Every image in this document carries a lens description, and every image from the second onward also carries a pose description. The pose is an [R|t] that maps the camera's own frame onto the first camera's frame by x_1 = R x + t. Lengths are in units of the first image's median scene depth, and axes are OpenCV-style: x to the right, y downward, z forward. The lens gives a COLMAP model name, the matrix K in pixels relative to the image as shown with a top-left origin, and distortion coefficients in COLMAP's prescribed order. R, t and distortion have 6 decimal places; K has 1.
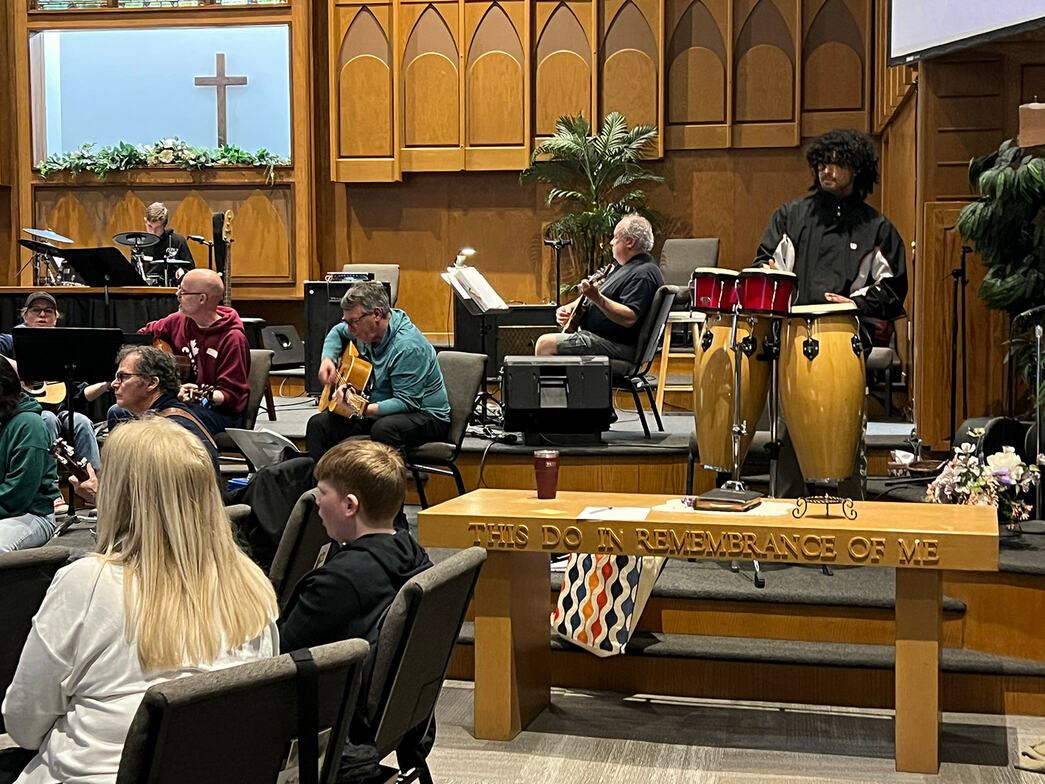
lens RADIAL K [[1616.4, 0, 521.9], [0, 1616.4, 392.9], [0, 0, 1]] dist [0.064803, 0.000000]
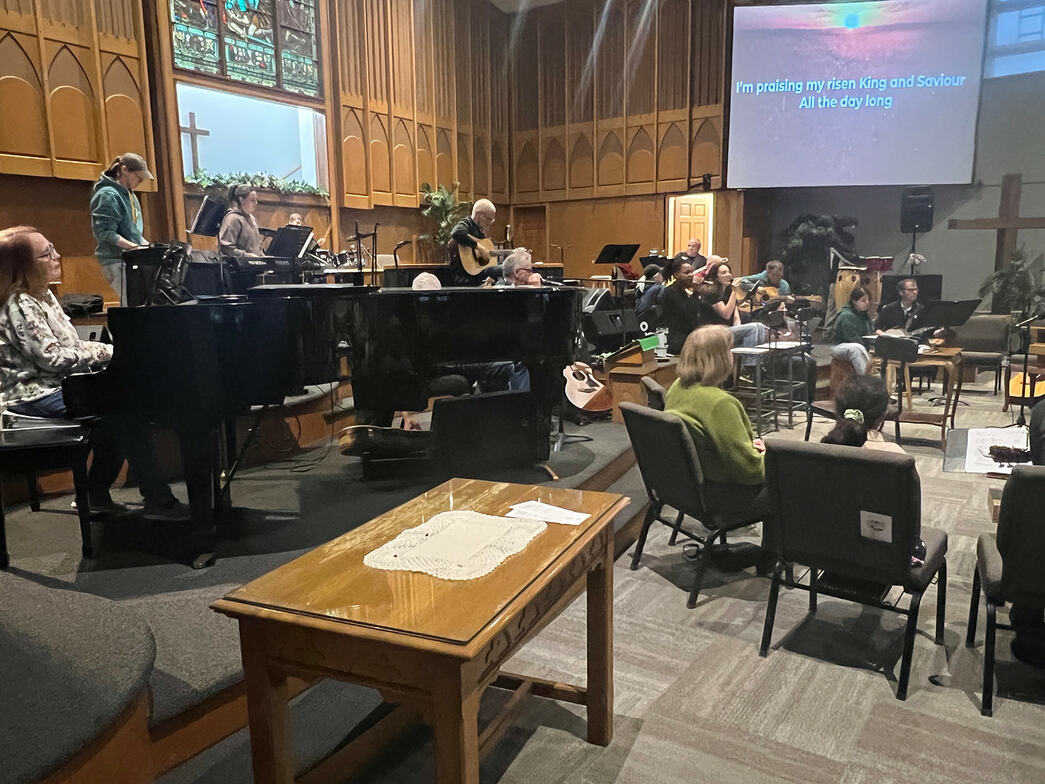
lens RADIAL K [[755.6, 0, 524.0], [0, 755.6, 390.6], [0, 0, 1]] dist [0.001002, 0.000761]
pose [[0.421488, -0.150003, 0.894342, -0.798822], [0.069337, 0.988668, 0.133147, -0.027609], [-0.904179, 0.005892, 0.427112, 0.465827]]
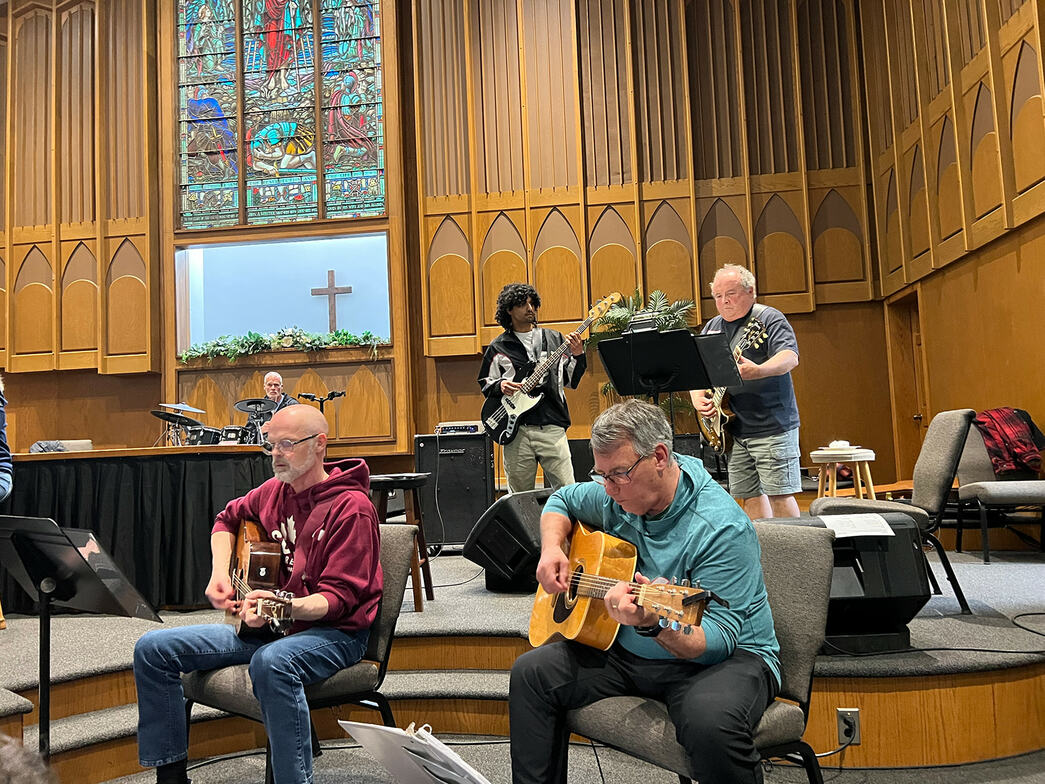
lens RADIAL K [[788.1, 0, 527.6], [0, 788.1, 392.6], [0, 0, 1]] dist [0.009647, -0.004575]
pose [[0.997484, -0.036692, 0.060661, -0.076817], [0.044492, 0.990158, -0.132691, -0.021544], [-0.055195, 0.135056, 0.989299, 0.412803]]
